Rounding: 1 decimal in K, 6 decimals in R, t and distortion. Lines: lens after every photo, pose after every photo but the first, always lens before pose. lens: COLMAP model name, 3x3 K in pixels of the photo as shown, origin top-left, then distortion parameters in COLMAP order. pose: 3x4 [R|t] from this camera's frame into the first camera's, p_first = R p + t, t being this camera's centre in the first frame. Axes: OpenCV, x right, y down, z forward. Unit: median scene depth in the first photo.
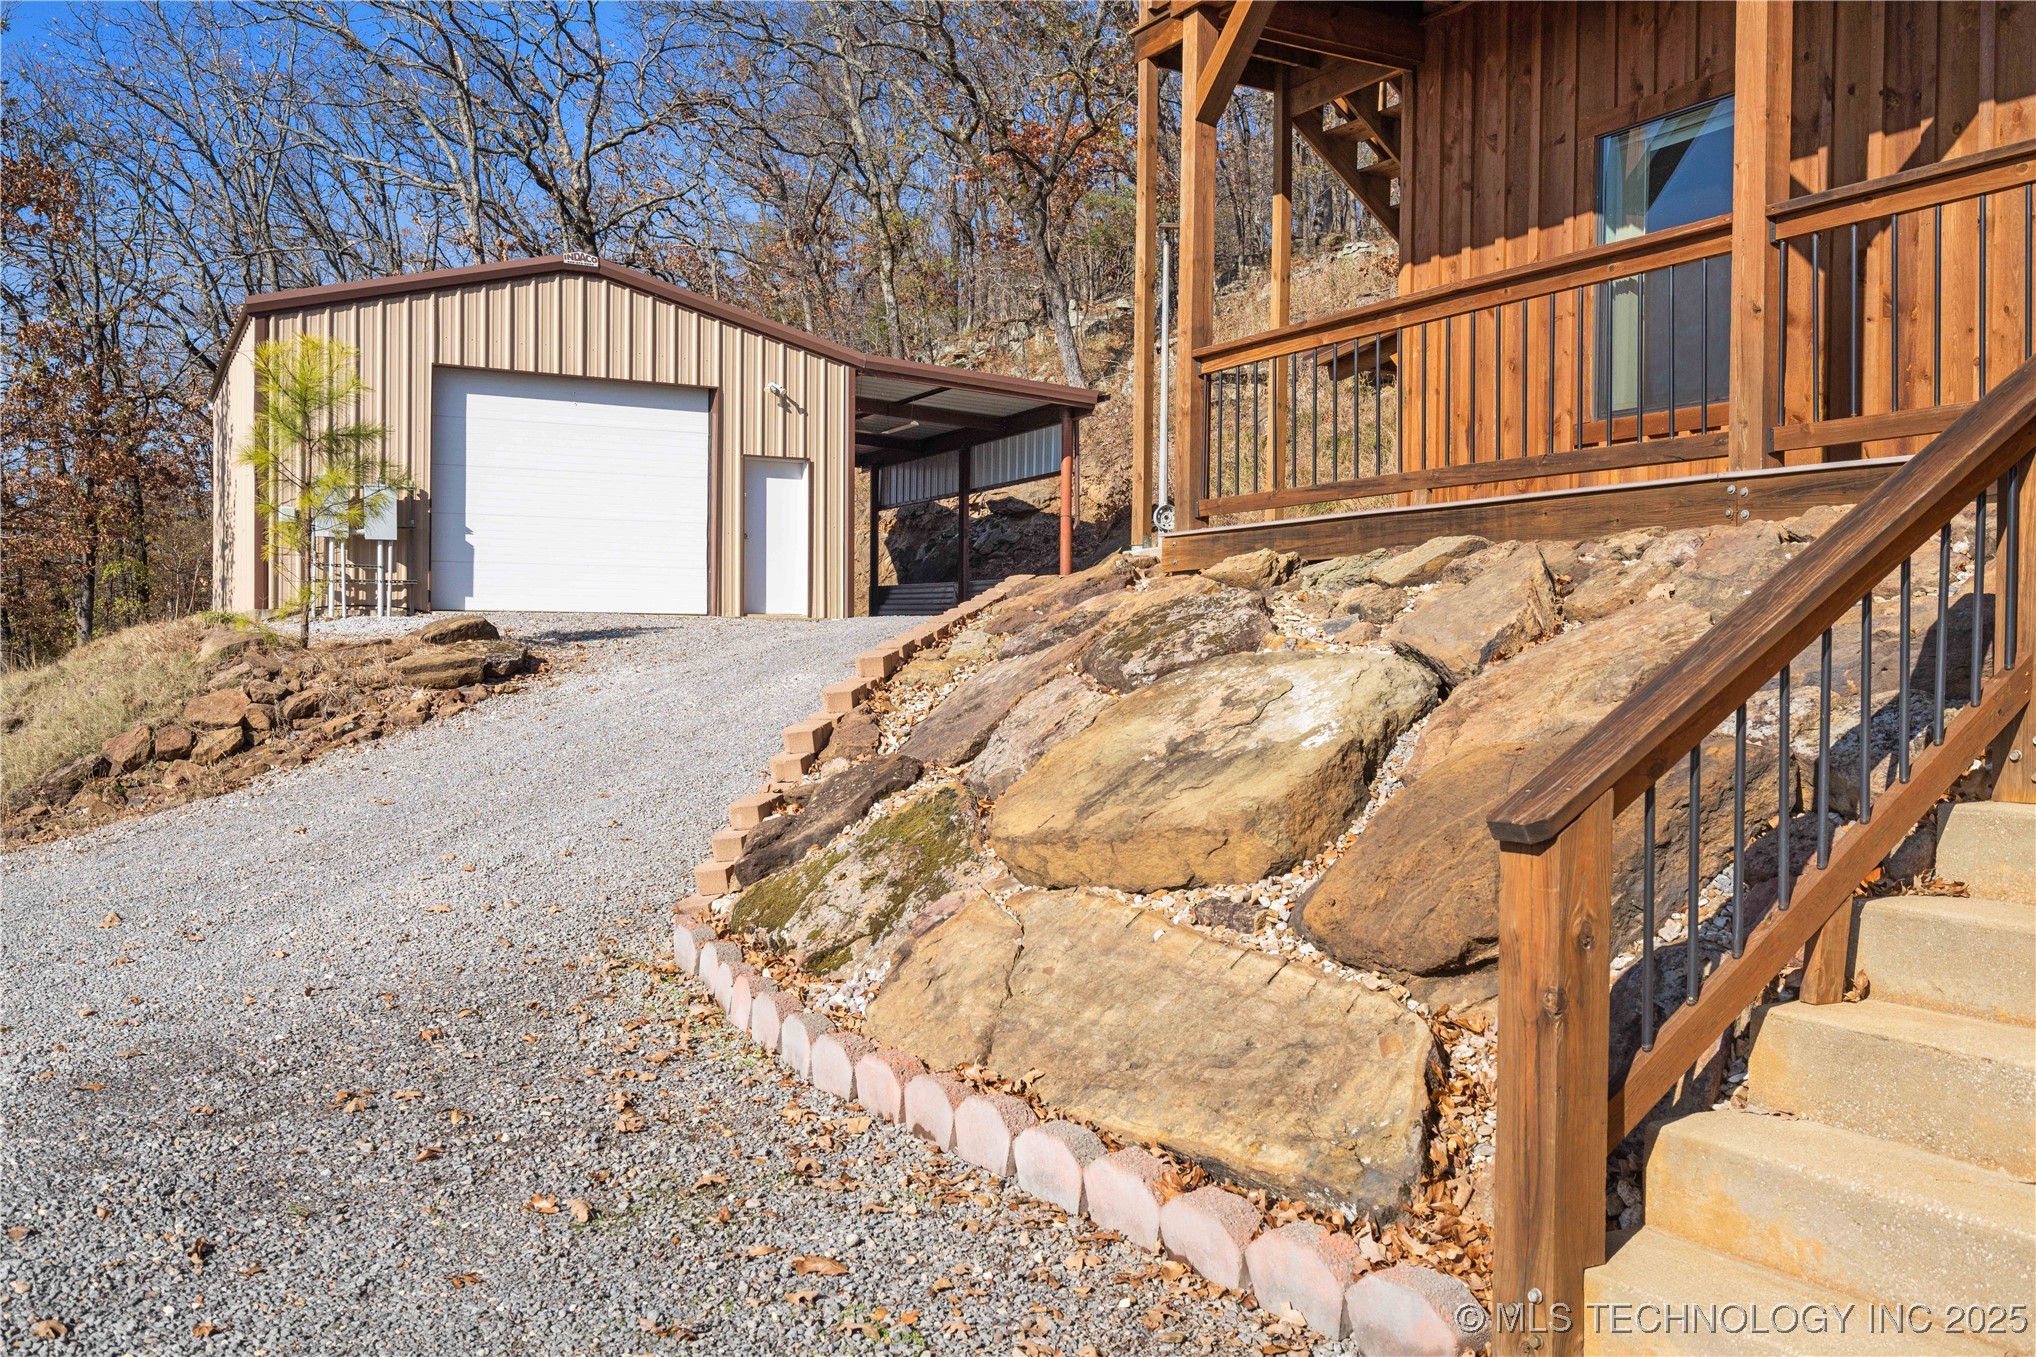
lens RADIAL K [[1780.0, 0, 1021.1], [0, 1780.0, 675.8], [0, 0, 1]] dist [0.003851, -0.001513]
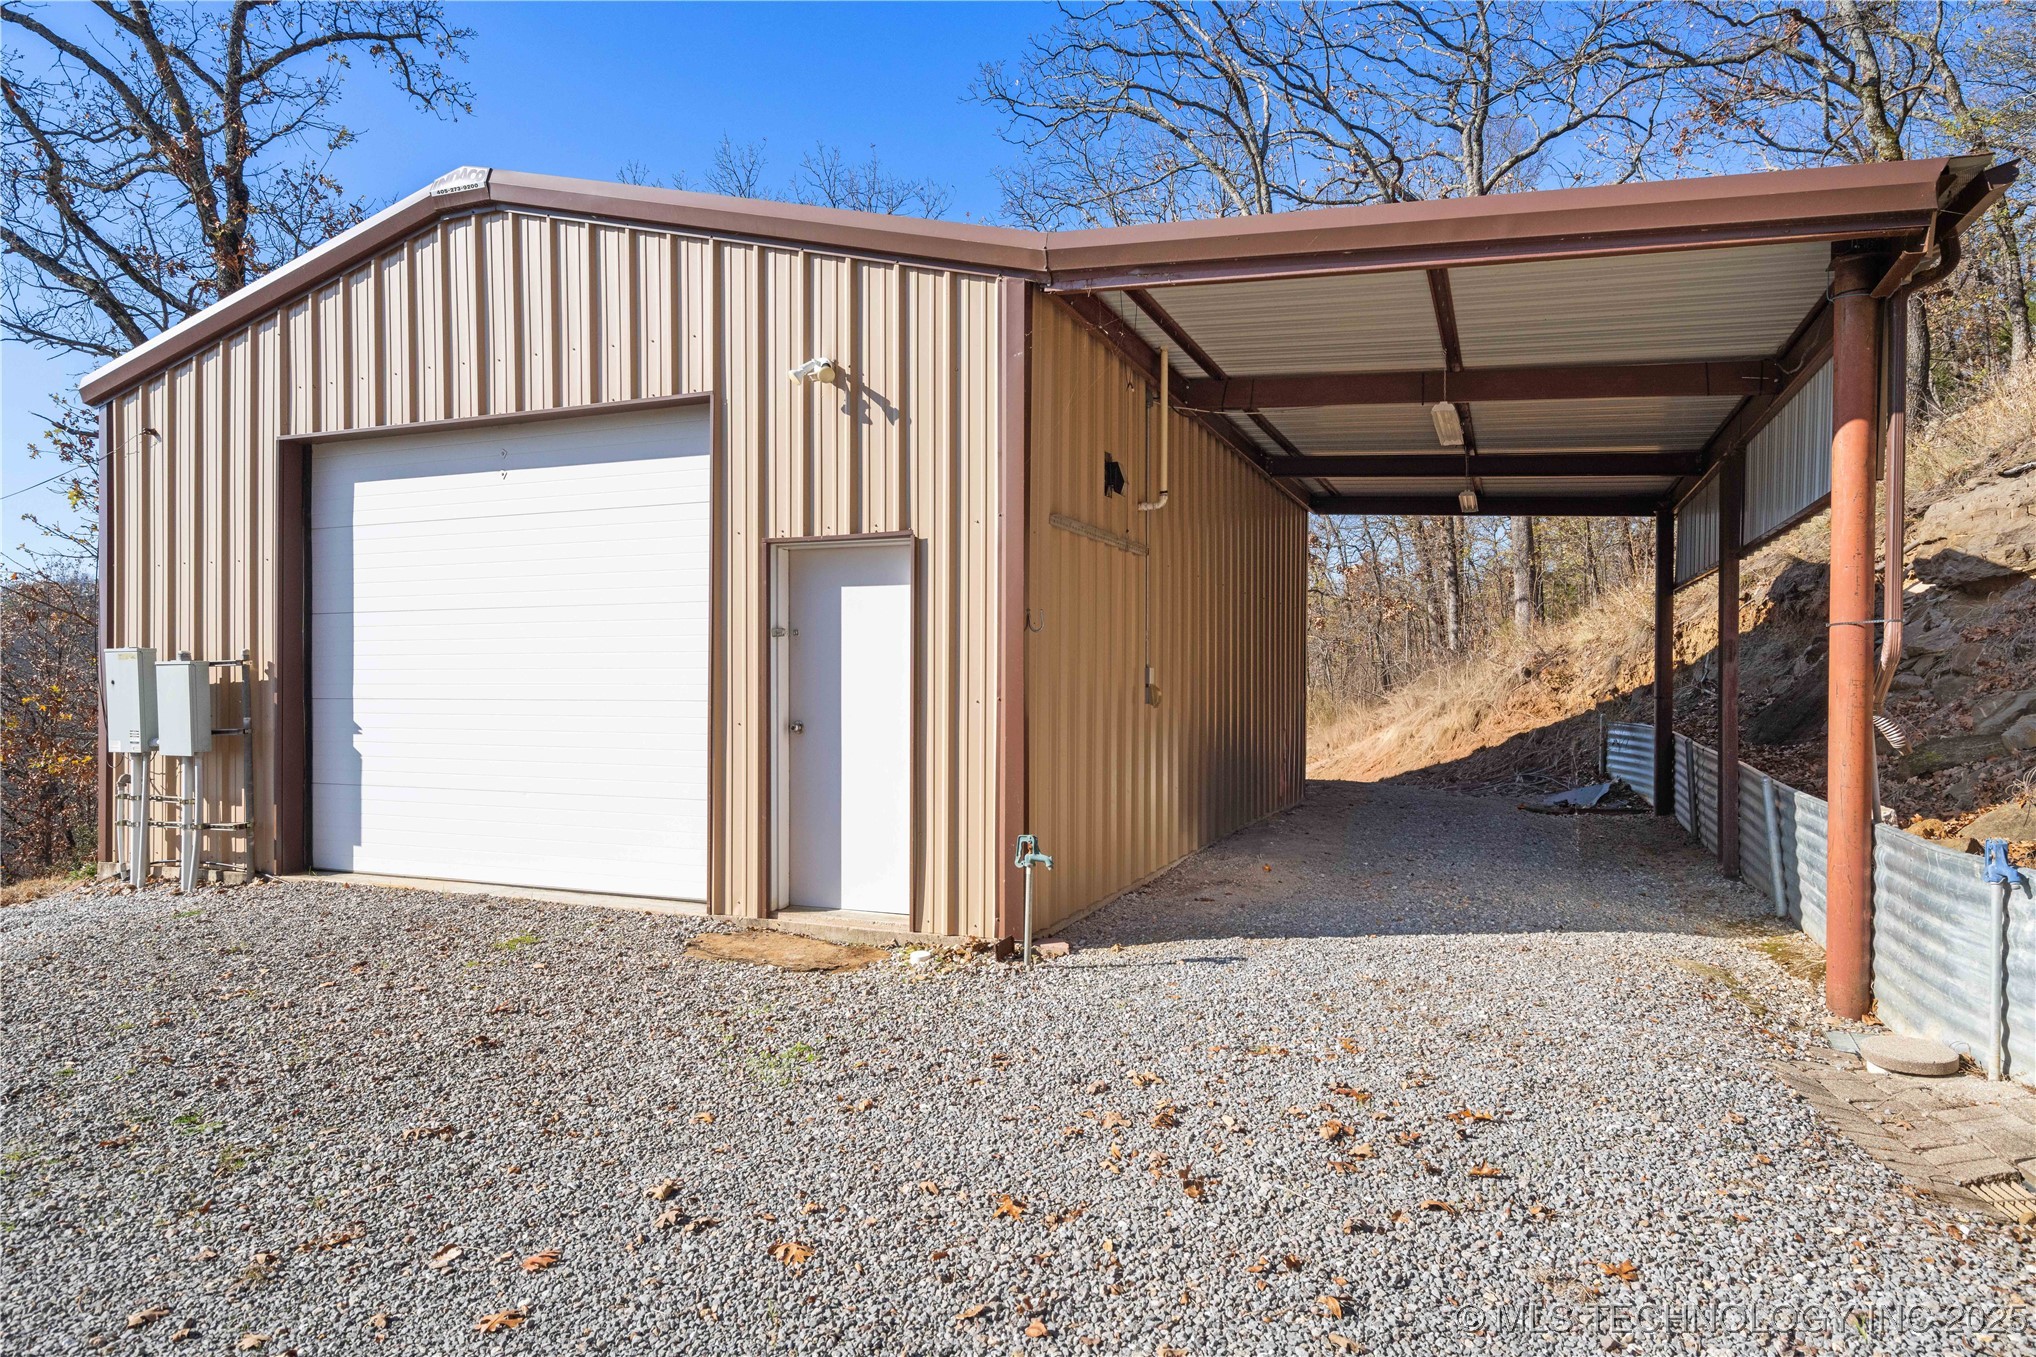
lens RADIAL K [[1200.6, 0, 1018.5], [0, 1200.6, 692.7], [0, 0, 1]] dist [0.006392, 0.002097]
pose [[0.639838, 0.004452, -0.768497, 0.105909], [-0.003455, 0.999990, 0.002916, -0.089771], [0.768502, 0.000789, 0.639847, 0.873865]]
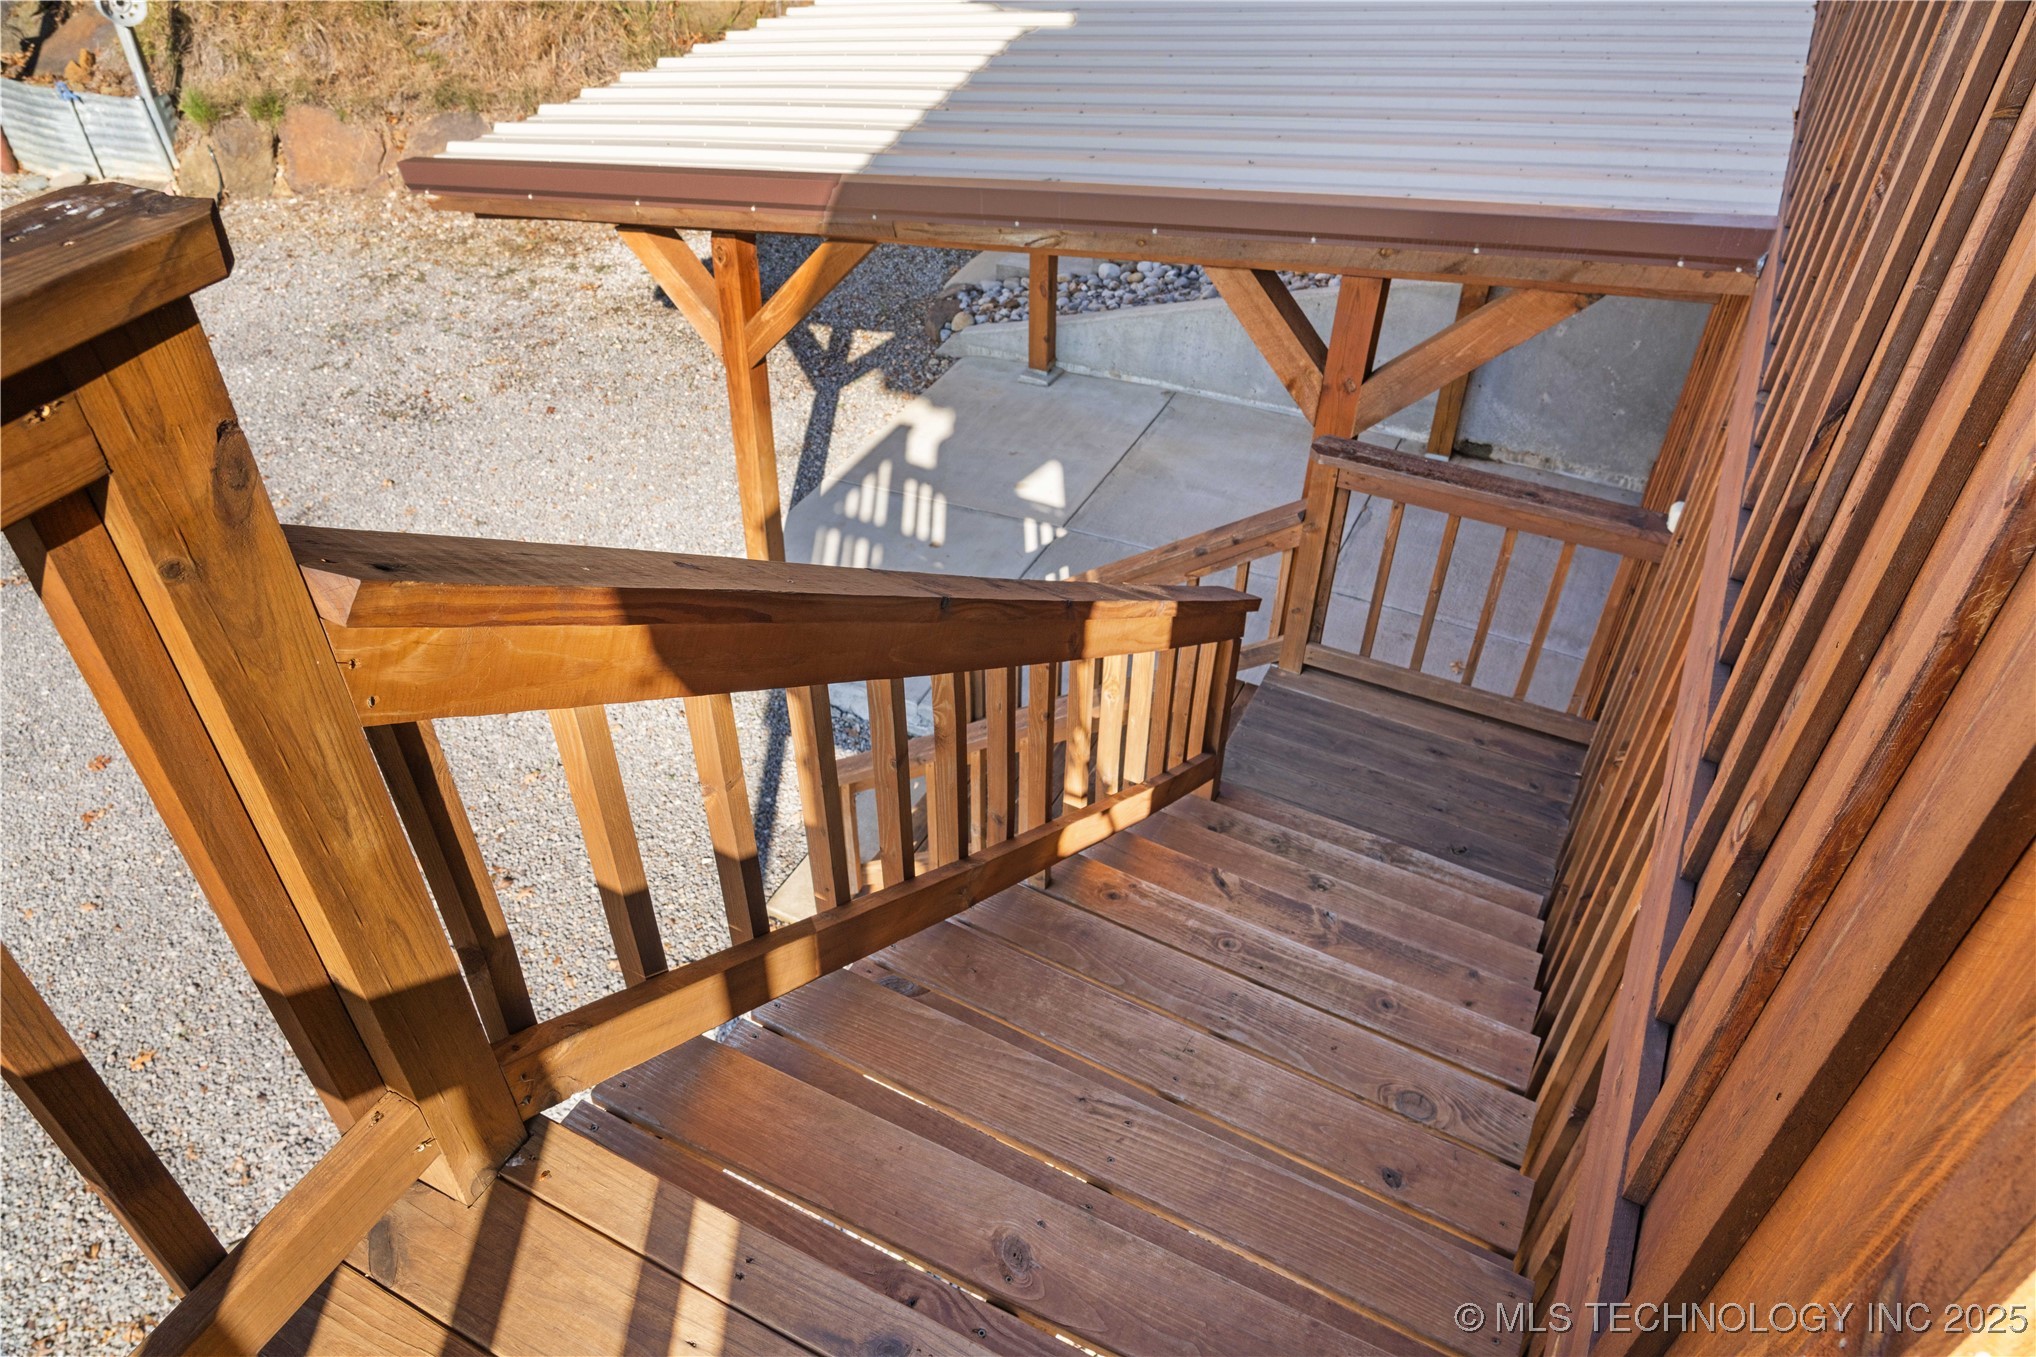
lens RADIAL K [[1378.1, 0, 1013.3], [0, 1378.1, 679.6], [0, 0, 1]] dist [-0.006952, -0.001427]
pose [[0.843481, -0.349079, 0.408270, 0.073059], [0.001470, 0.761552, 0.648103, -0.229721], [-0.537158, -0.546062, 0.642867, 0.461197]]
